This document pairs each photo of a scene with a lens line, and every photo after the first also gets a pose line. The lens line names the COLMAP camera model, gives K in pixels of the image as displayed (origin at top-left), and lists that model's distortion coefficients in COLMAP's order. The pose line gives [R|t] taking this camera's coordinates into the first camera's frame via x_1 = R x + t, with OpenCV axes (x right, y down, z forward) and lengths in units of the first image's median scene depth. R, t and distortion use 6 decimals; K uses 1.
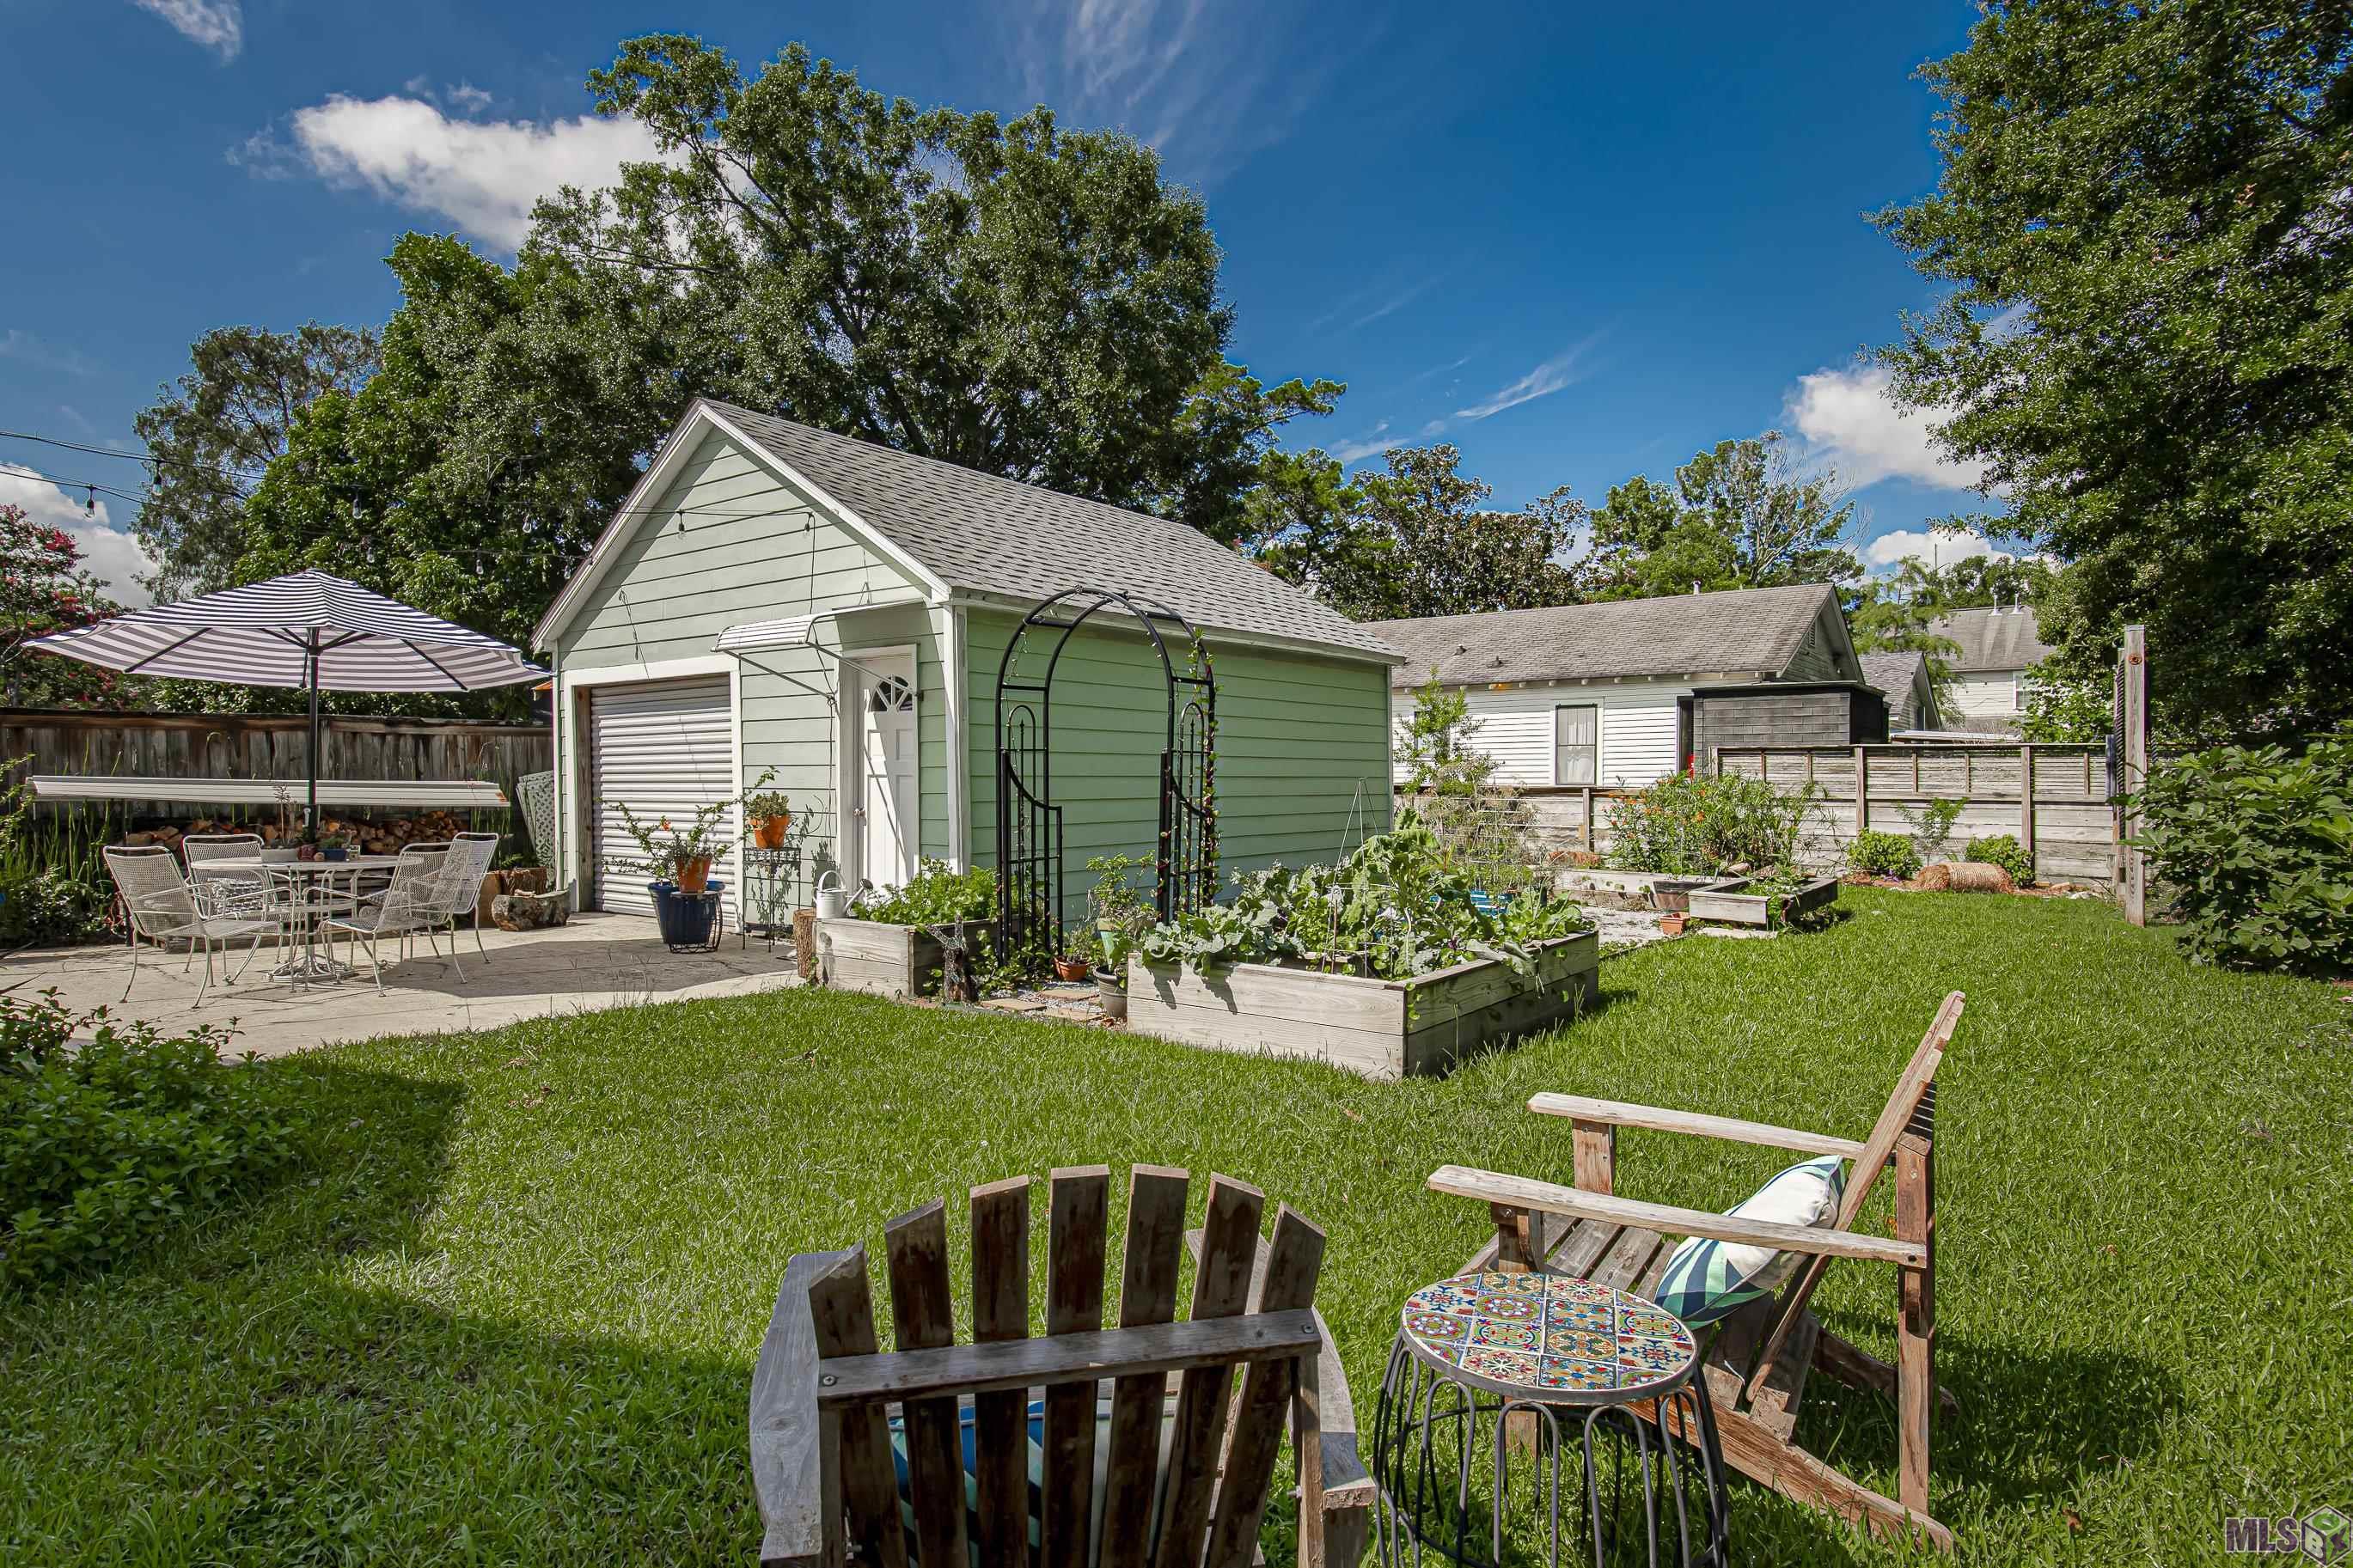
lens RADIAL K [[1243.1, 0, 1166.9], [0, 1243.1, 789.6], [0, 0, 1]] dist [0.008387, -0.001227]
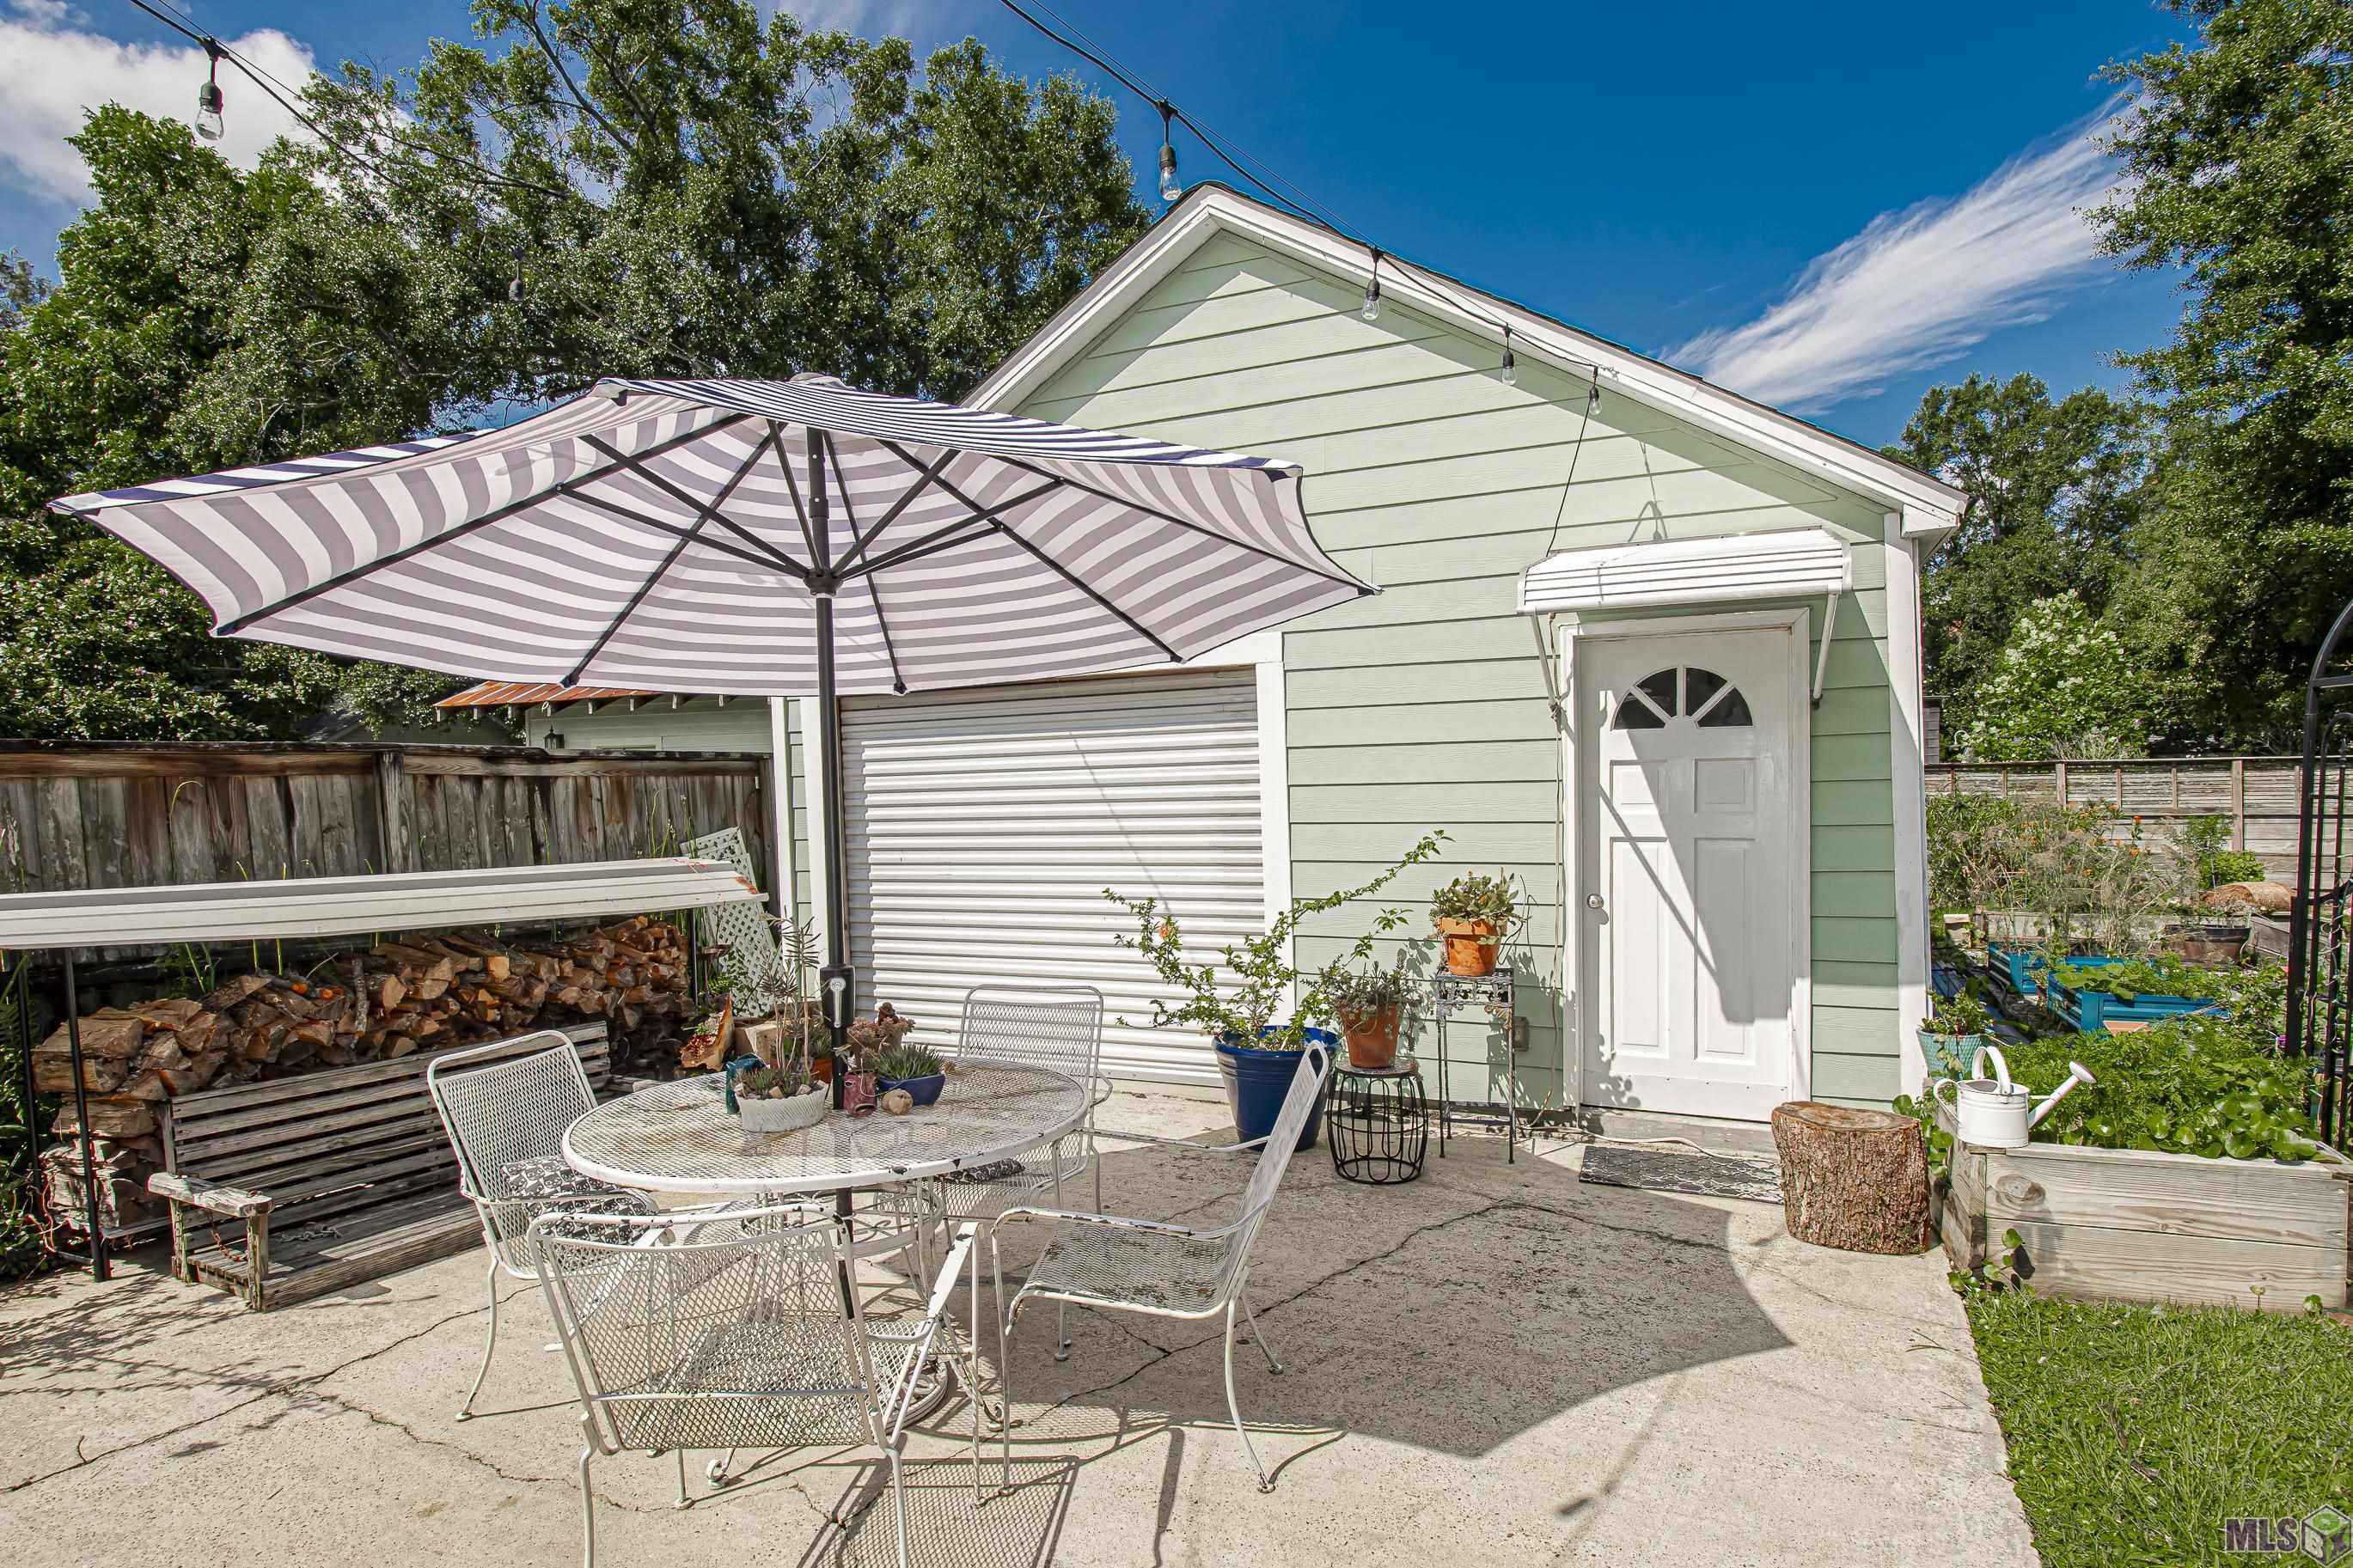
lens RADIAL K [[1199.1, 0, 1187.7], [0, 1199.1, 818.6], [0, 0, 1]] dist [-0.007132, -0.001401]
pose [[0.969171, -0.025263, 0.245089, -0.230632], [0.023099, 0.999665, 0.011703, -0.012800], [-0.245303, -0.005681, 0.969430, 0.203856]]
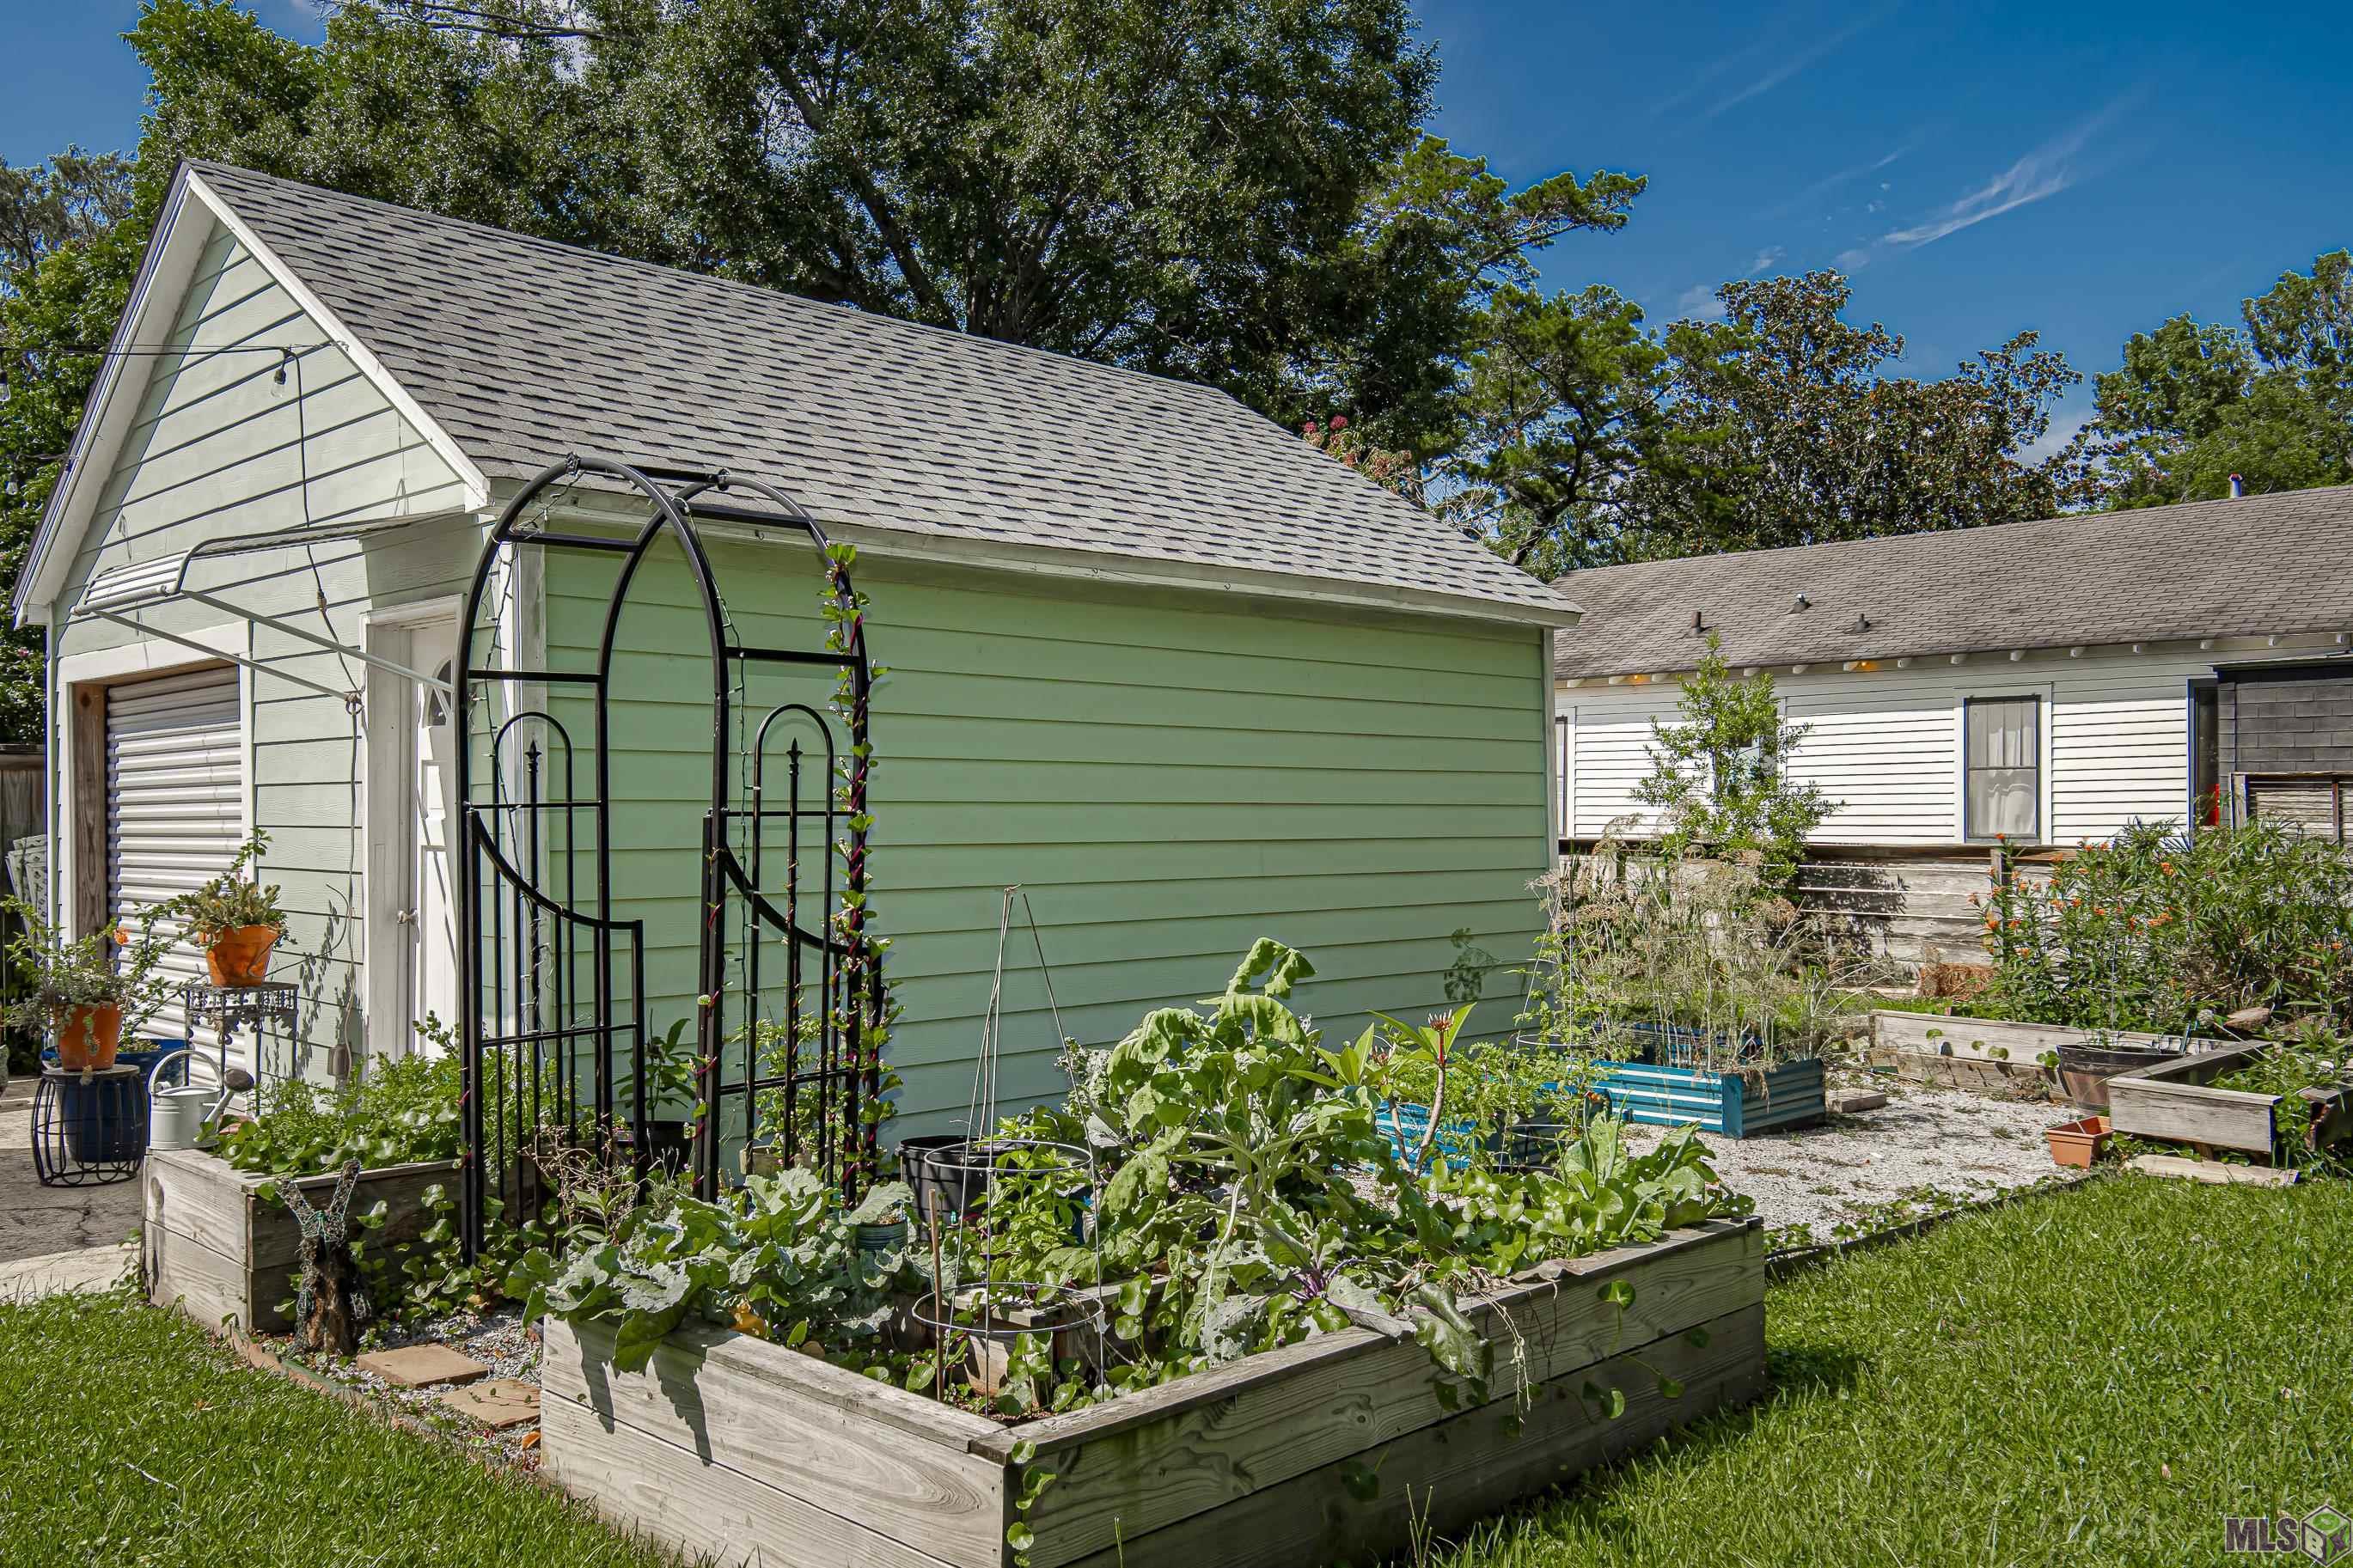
lens RADIAL K [[1905.5, 0, 1182.6], [0, 1905.5, 781.3], [0, 0, 1]] dist [0.029349, -0.011343]
pose [[0.992156, -0.005213, -0.124895, 0.072352], [0.001757, 0.999613, -0.027764, -0.006570], [0.124991, 0.027327, 0.991781, 0.096912]]
